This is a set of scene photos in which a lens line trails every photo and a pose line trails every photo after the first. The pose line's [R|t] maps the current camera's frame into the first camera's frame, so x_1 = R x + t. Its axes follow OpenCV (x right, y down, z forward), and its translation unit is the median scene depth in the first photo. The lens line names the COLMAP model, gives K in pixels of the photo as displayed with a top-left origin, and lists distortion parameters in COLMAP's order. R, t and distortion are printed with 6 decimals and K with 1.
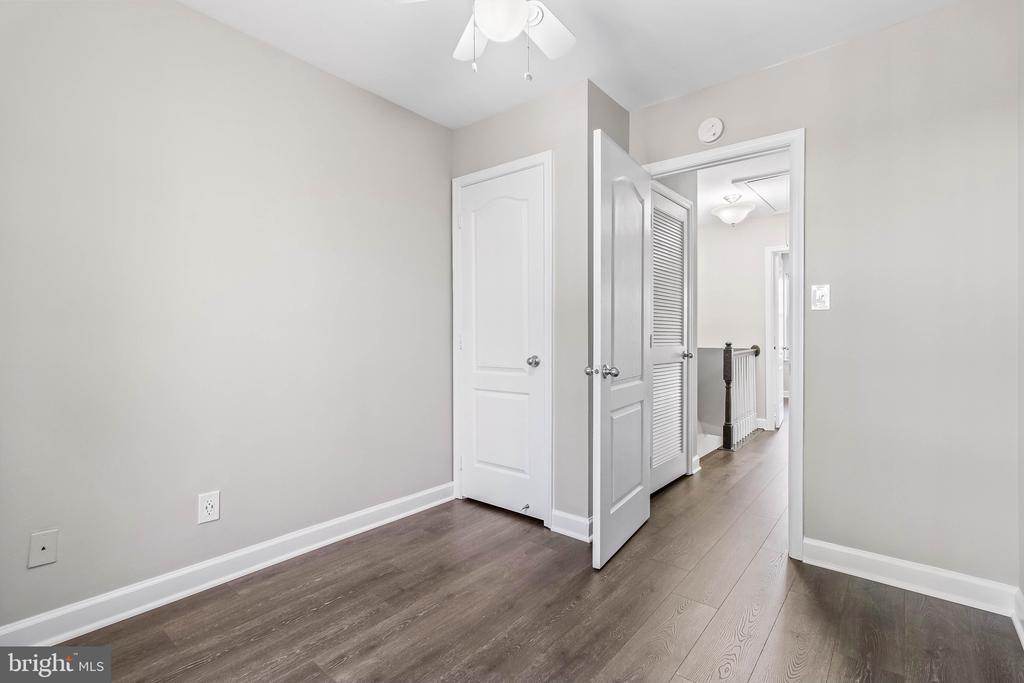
lens RADIAL K [[475.9, 0, 508.8], [0, 475.9, 342.8], [0, 0, 1]] dist [0.001576, 0.002932]
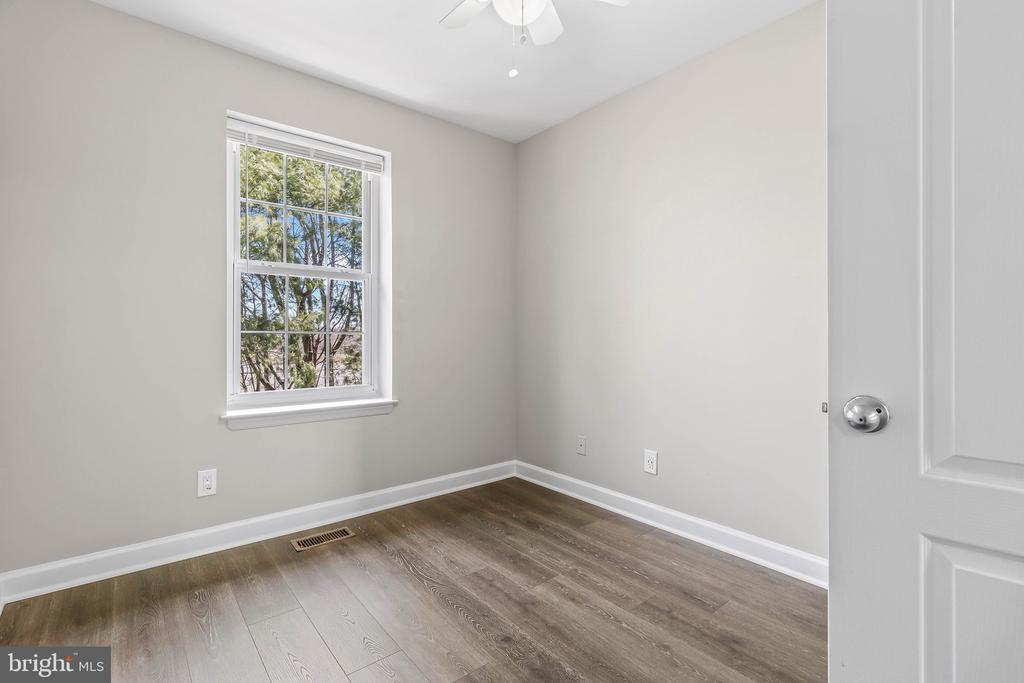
lens RADIAL K [[475.9, 0, 510.5], [0, 475.9, 336.1], [0, 0, 1]] dist [0.001576, 0.002932]
pose [[-0.189329, 0.007642, -0.981884, 0.762750], [-0.014329, 0.999842, 0.010544, -0.006615], [0.981809, 0.016066, -0.189190, 0.931039]]
